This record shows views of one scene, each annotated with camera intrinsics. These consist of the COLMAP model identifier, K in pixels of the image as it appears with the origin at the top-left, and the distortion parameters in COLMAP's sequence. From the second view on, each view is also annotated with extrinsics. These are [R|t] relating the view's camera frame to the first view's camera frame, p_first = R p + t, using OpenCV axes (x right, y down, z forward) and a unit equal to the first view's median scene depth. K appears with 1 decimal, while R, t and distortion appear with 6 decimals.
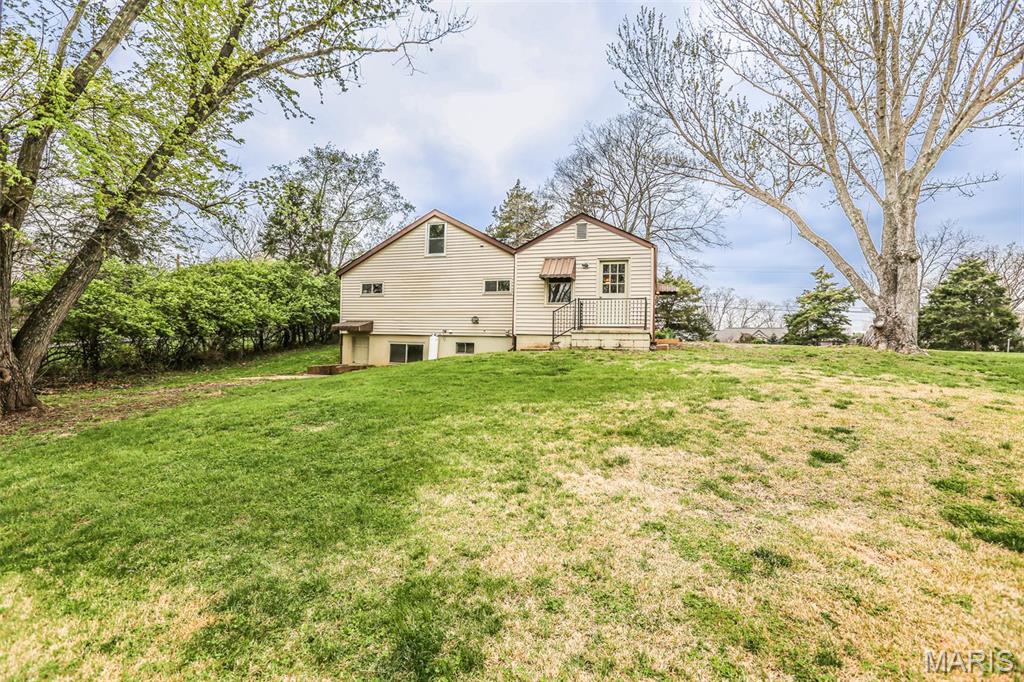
lens RADIAL K [[451.1, 0, 509.6], [0, 451.1, 344.6], [0, 0, 1]] dist [-0.028120, 0.000850]
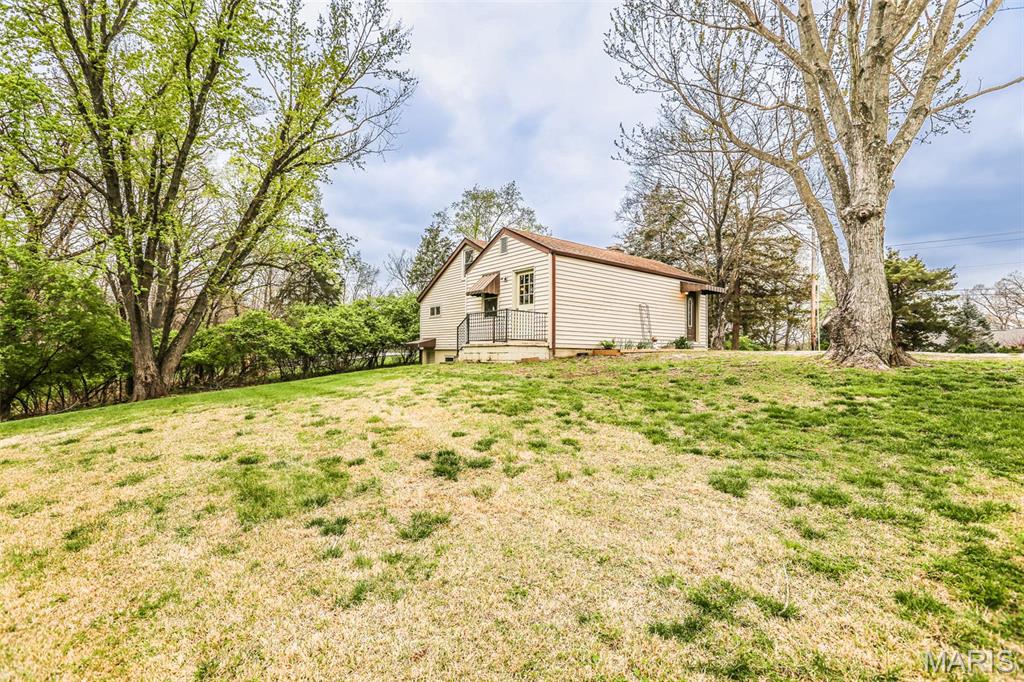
lens RADIAL K [[451.1, 0, 506.0], [0, 451.1, 344.1], [0, 0, 1]] dist [-0.028120, 0.000850]
pose [[0.834543, -0.028070, -0.550228, 0.712835], [0.014592, 0.999477, -0.028856, -0.000673], [0.550750, 0.016053, 0.834516, 0.160897]]
